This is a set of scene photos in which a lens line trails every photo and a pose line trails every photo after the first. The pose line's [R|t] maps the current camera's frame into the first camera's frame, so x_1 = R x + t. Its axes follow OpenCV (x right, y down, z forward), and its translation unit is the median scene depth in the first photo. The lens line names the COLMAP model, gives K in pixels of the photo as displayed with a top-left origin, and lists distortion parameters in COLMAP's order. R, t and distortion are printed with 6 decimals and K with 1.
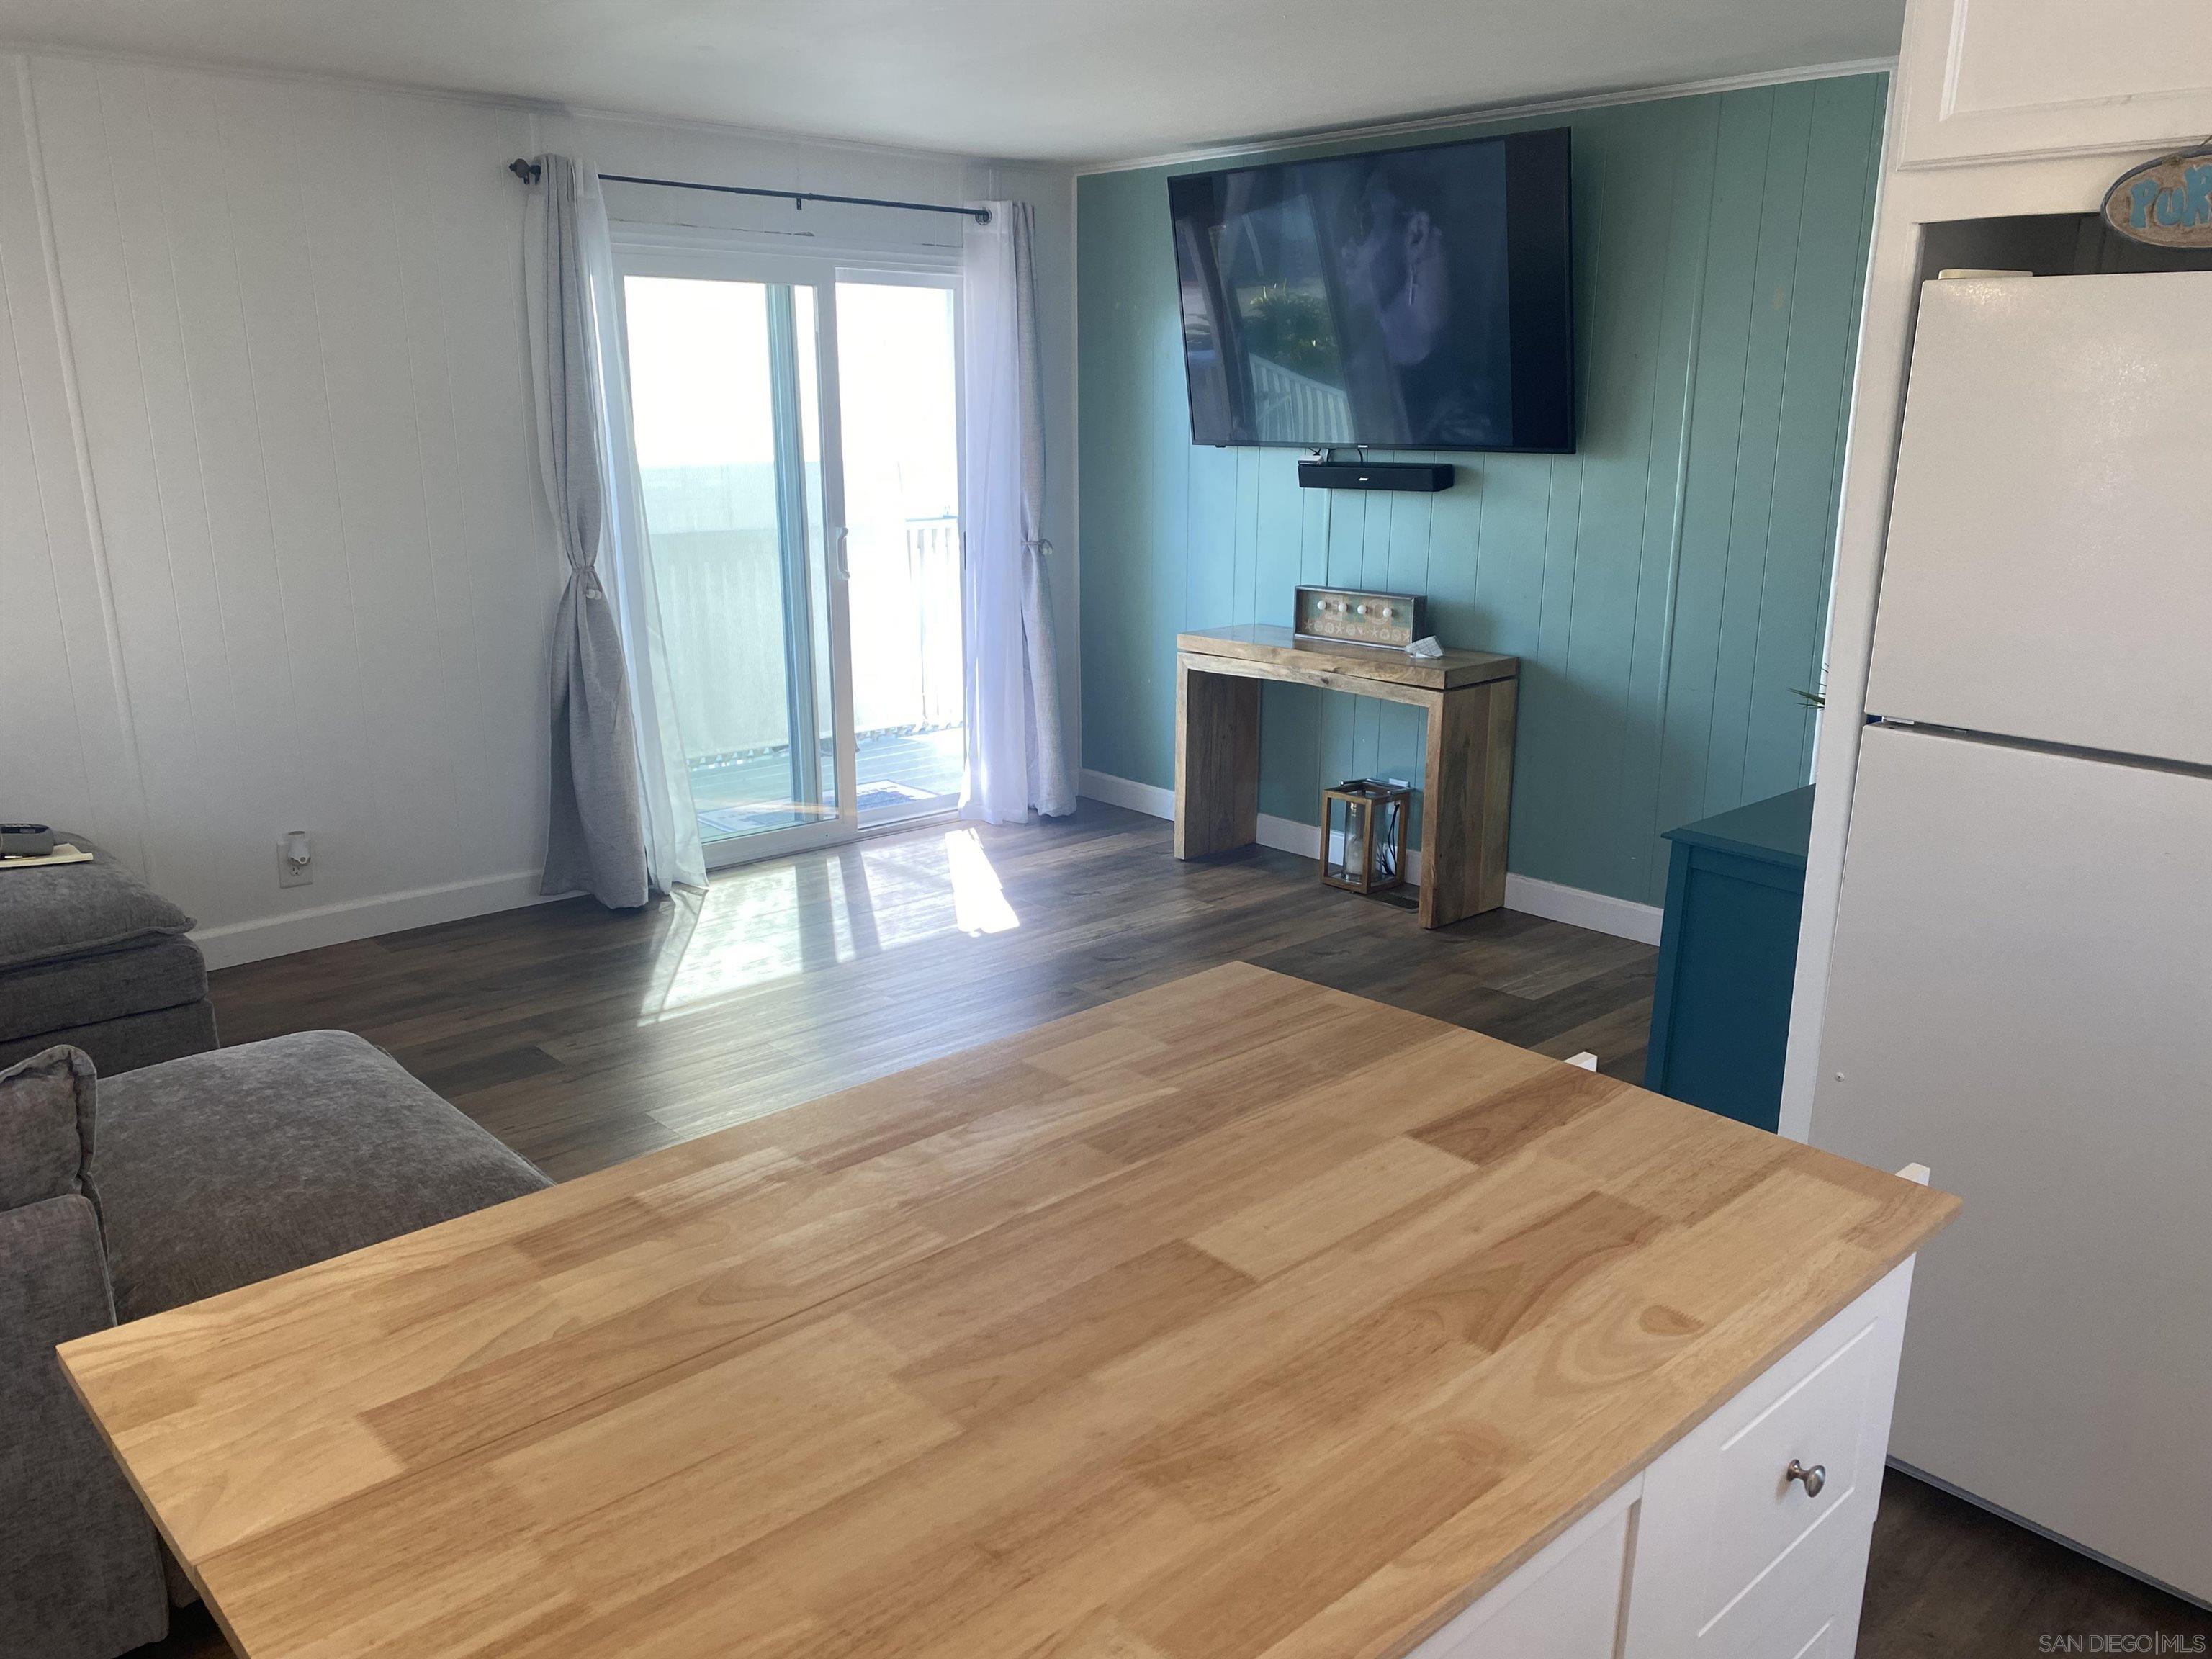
lens RADIAL K [[1690.5, 0, 1101.9], [0, 1690.5, 842.4], [0, 0, 1]] dist [0.064025, -0.060629]
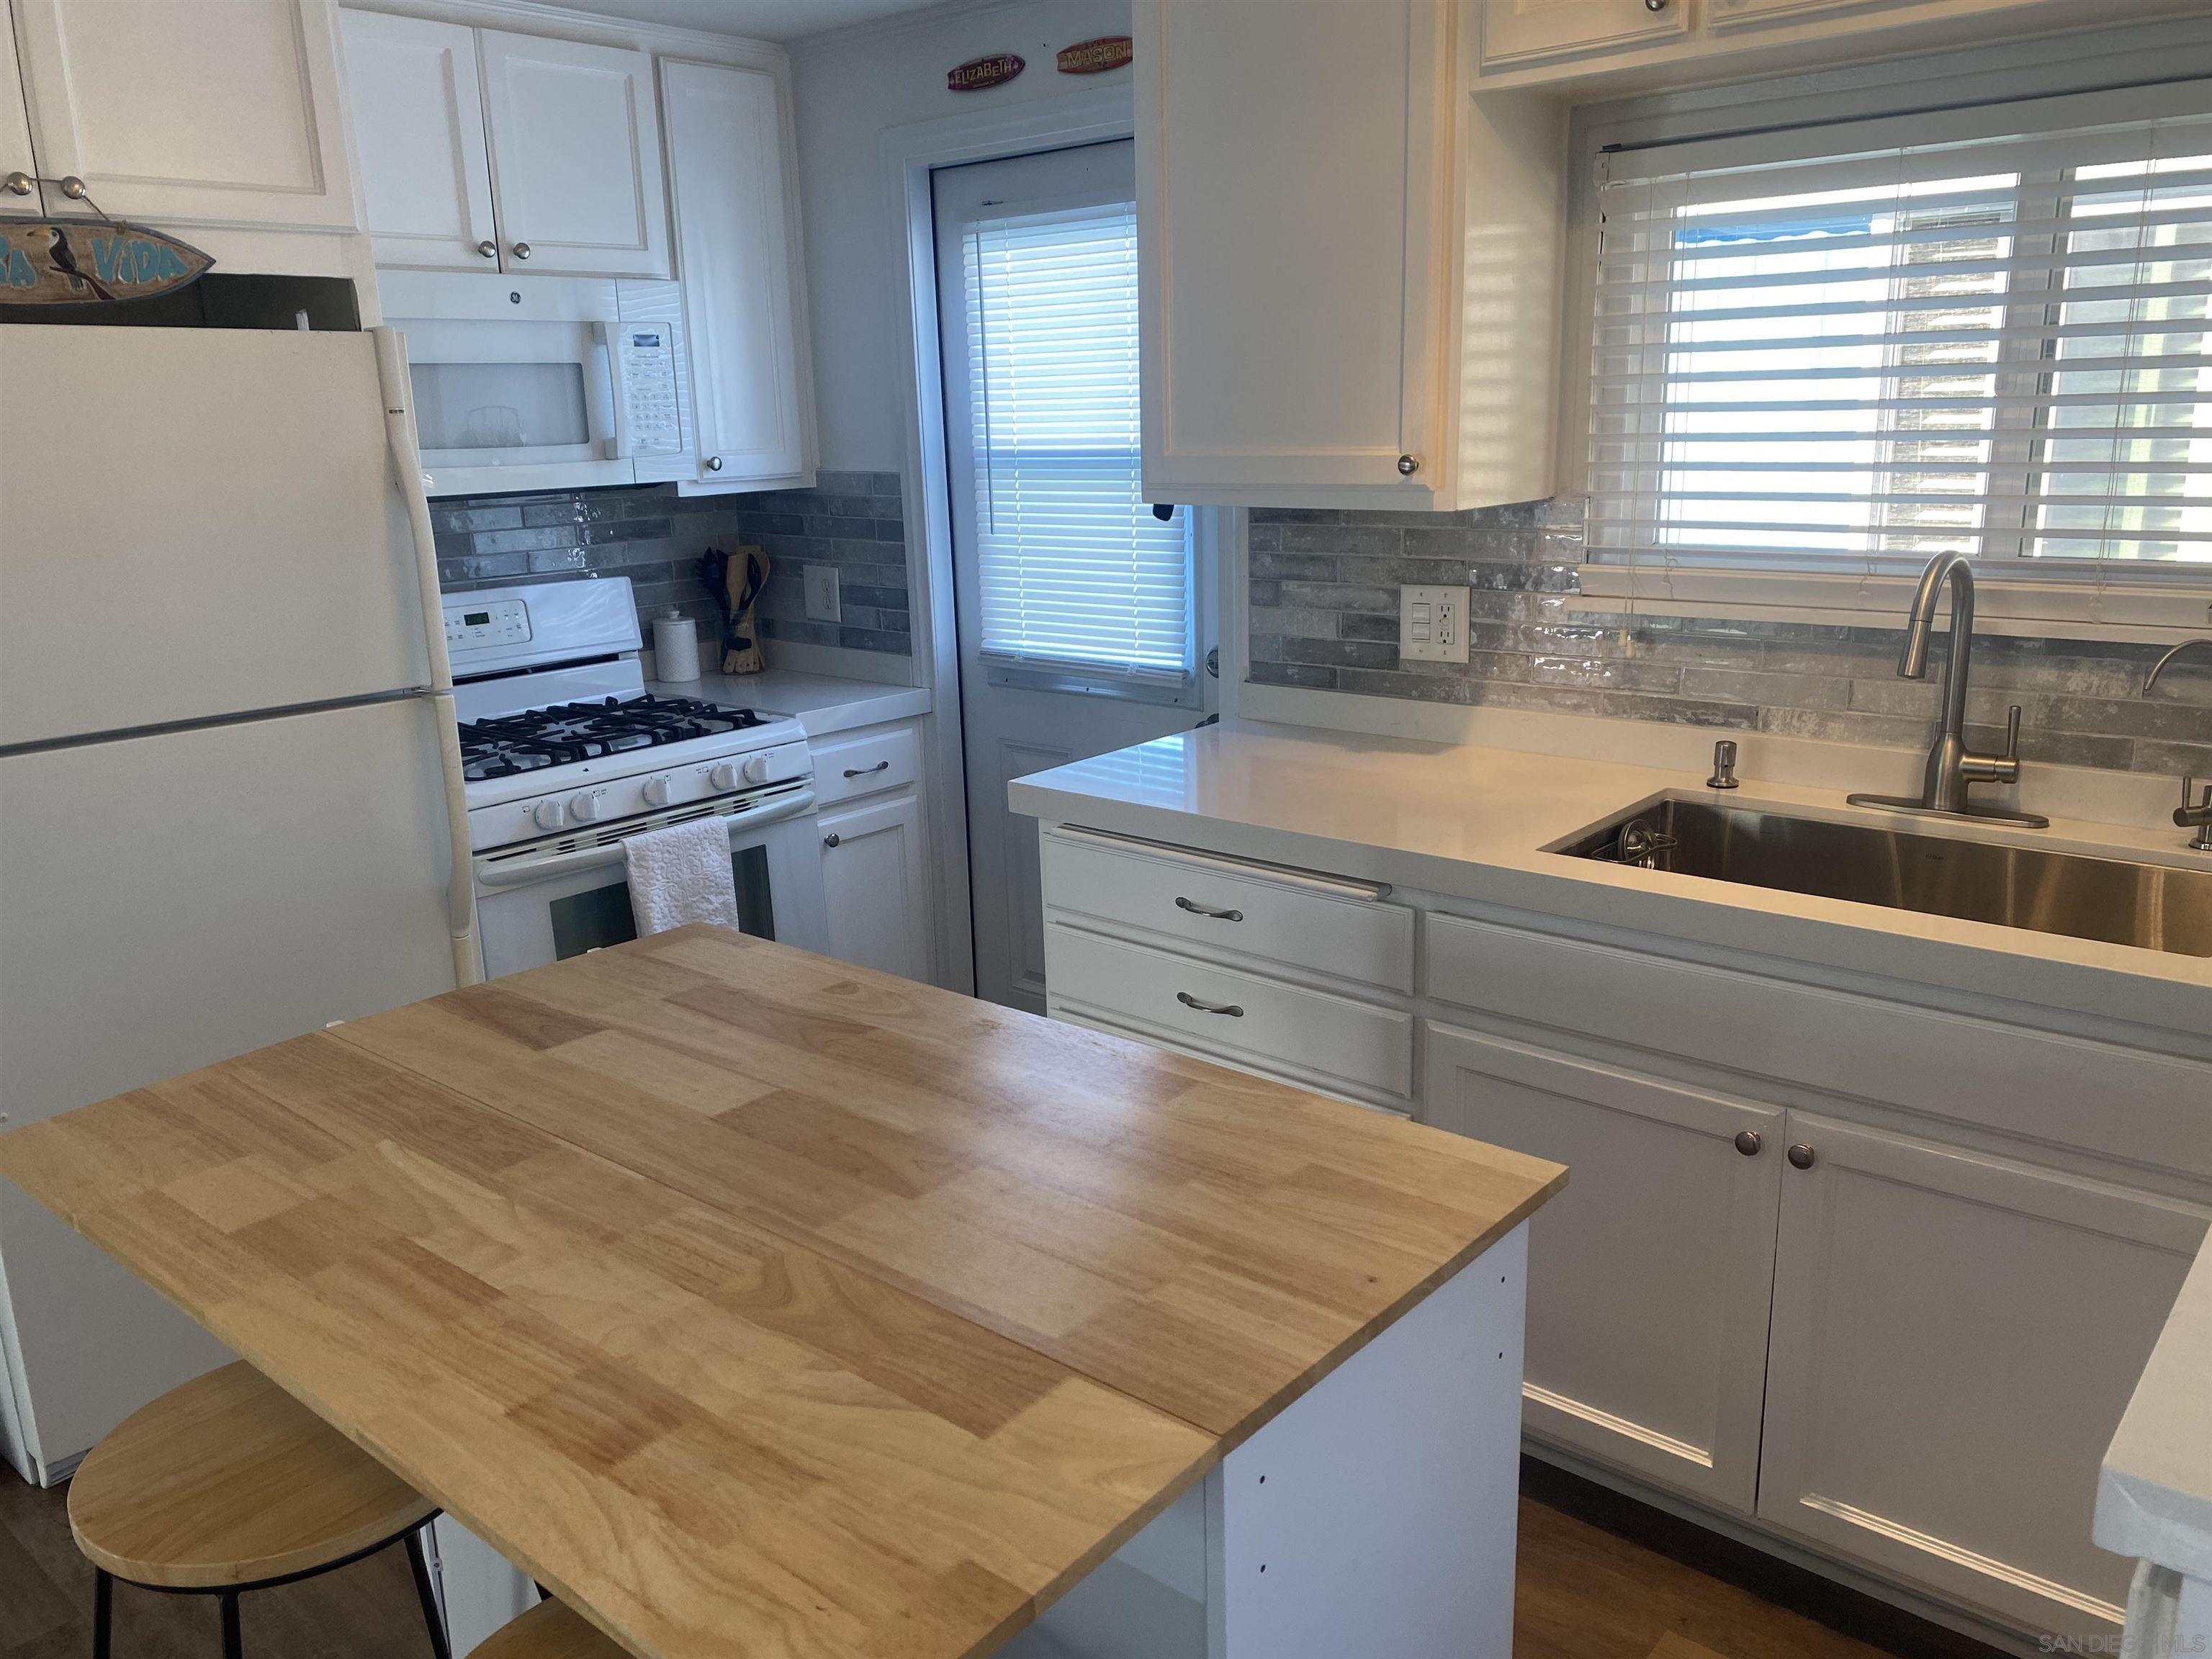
lens RADIAL K [[1690.5, 0, 1106.3], [0, 1690.5, 827.5], [0, 0, 1]] dist [0.064025, -0.060629]
pose [[-0.114850, -0.245915, 0.962463, -0.940594], [0.293337, 0.917274, 0.269372, -0.166435], [-0.949085, 0.313263, -0.033213, 0.621291]]
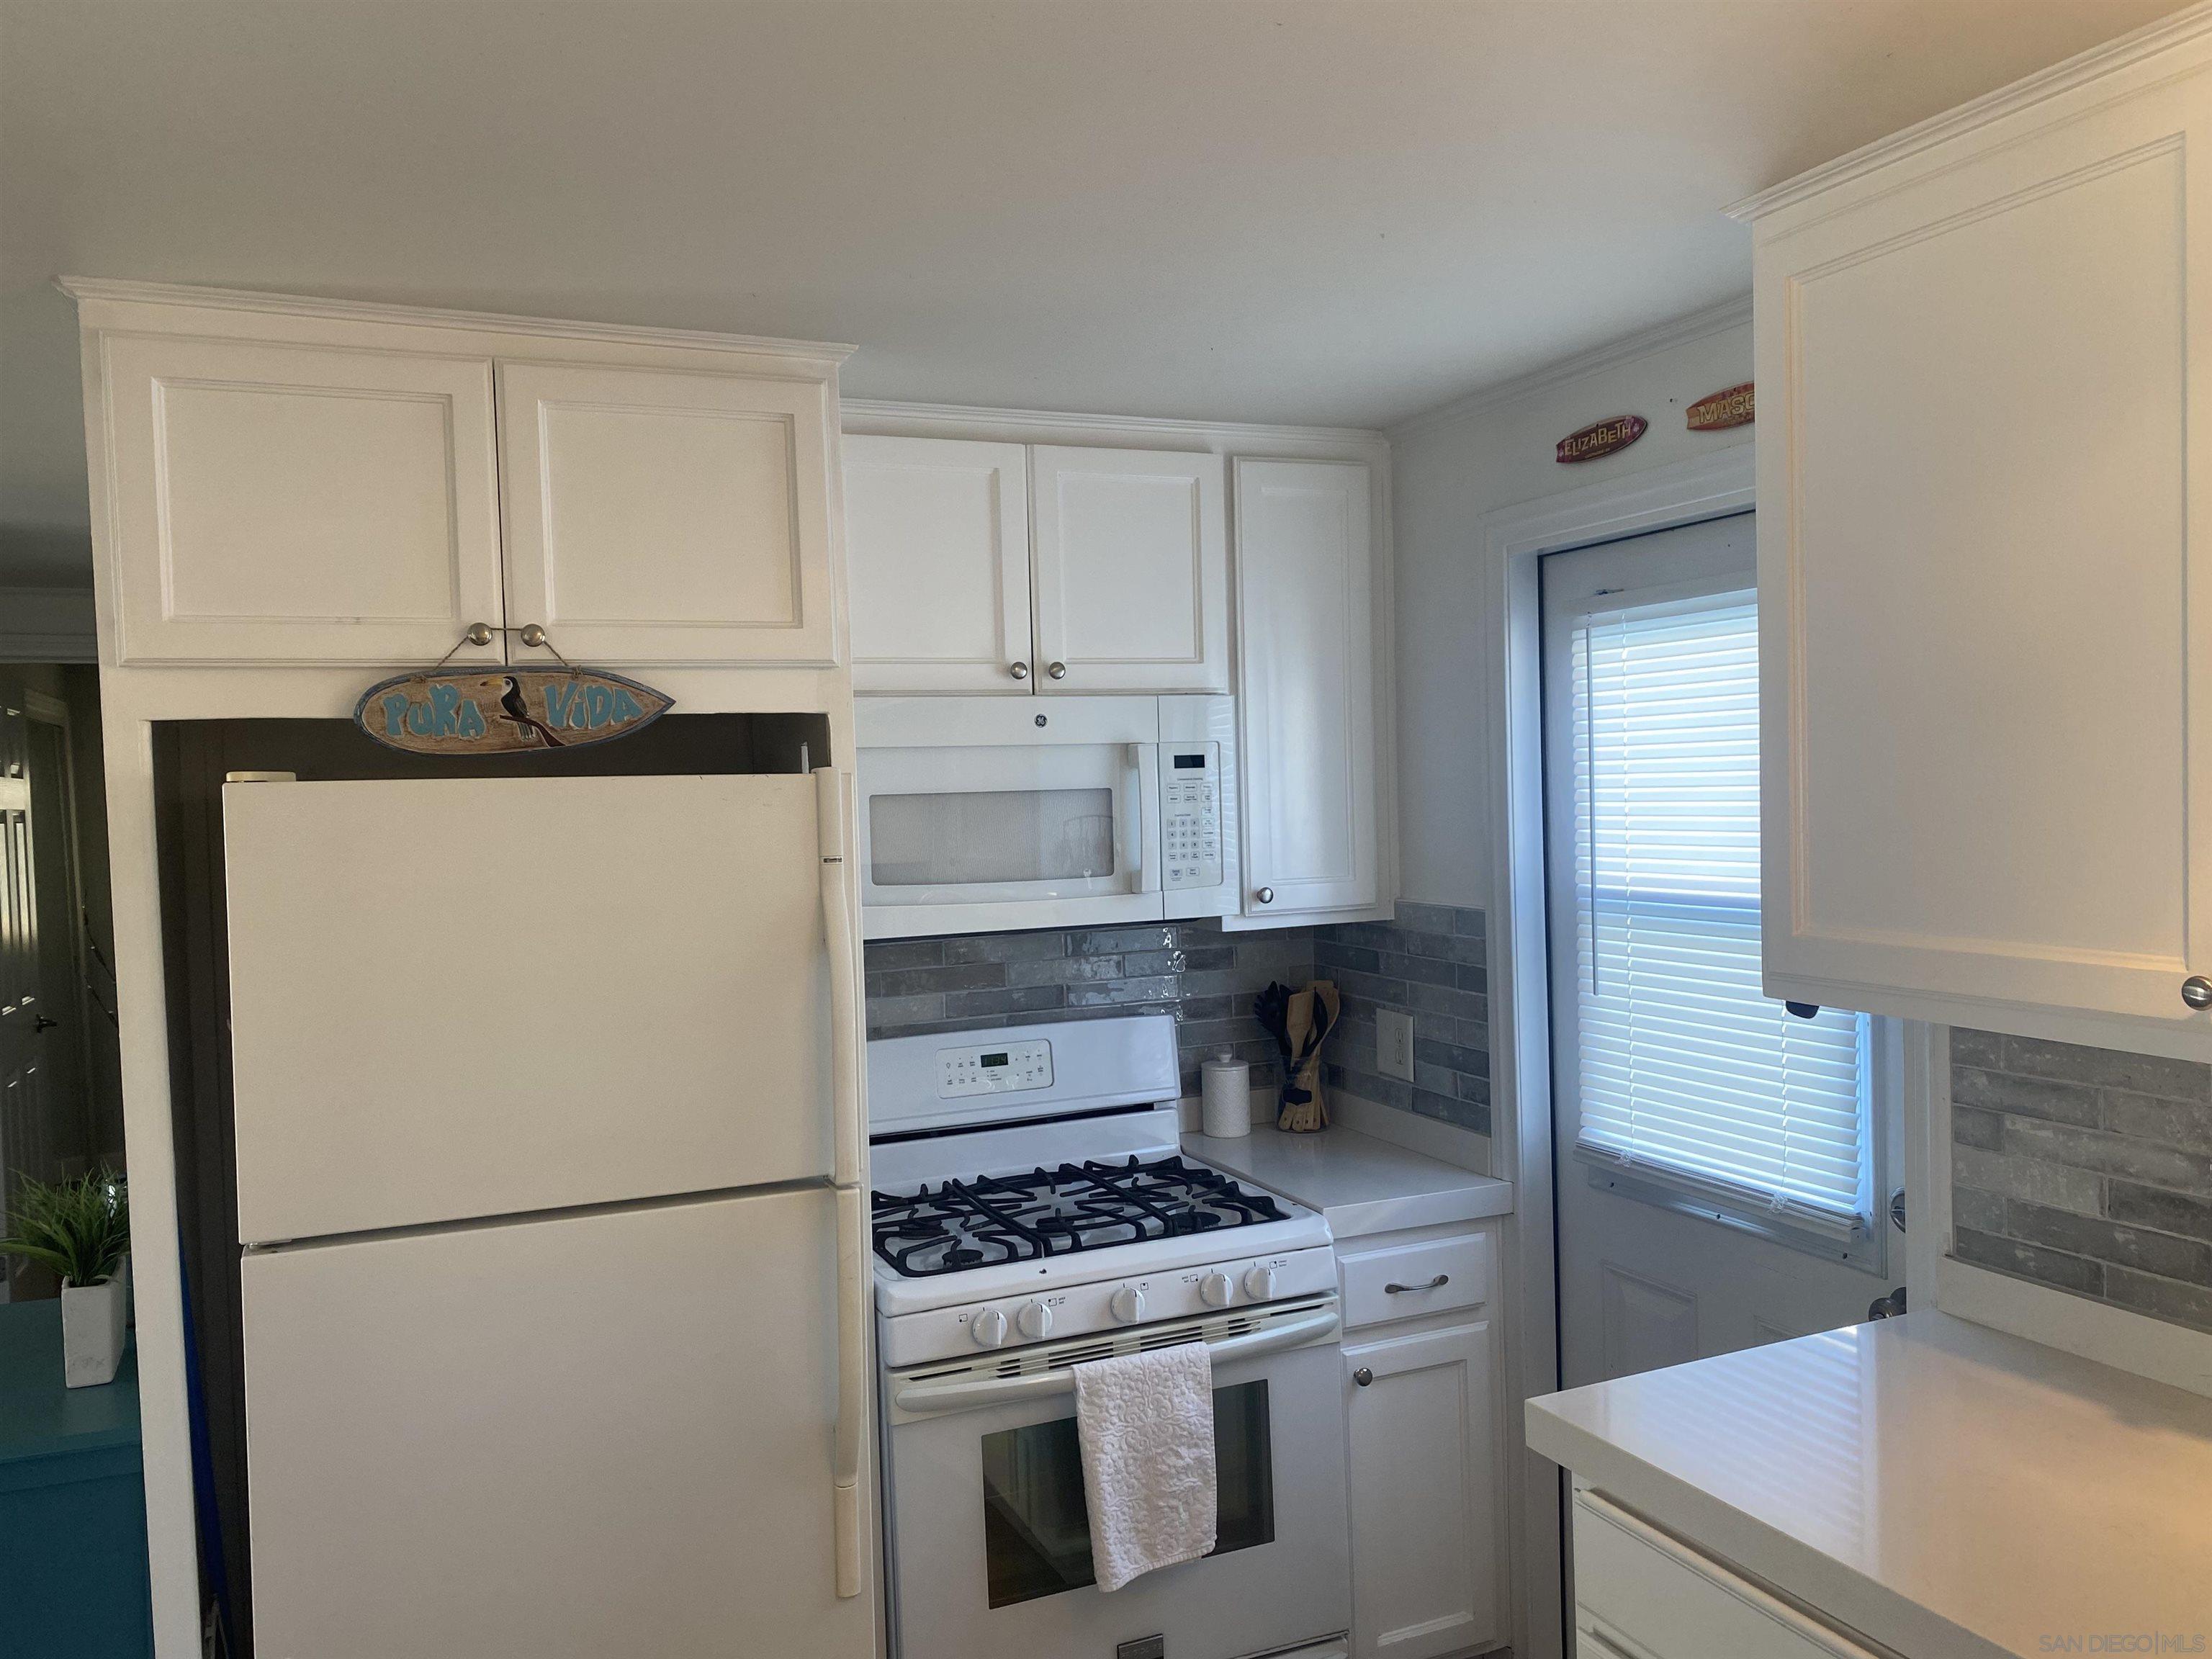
lens RADIAL K [[1690.5, 0, 1112.9], [0, 1690.5, 846.1], [0, 0, 1]] dist [0.064025, -0.060629]
pose [[0.312098, -0.051288, 0.948665, -0.420903], [0.284077, 0.957896, -0.041670, -0.176720], [-0.906585, 0.282498, 0.313527, 0.410934]]
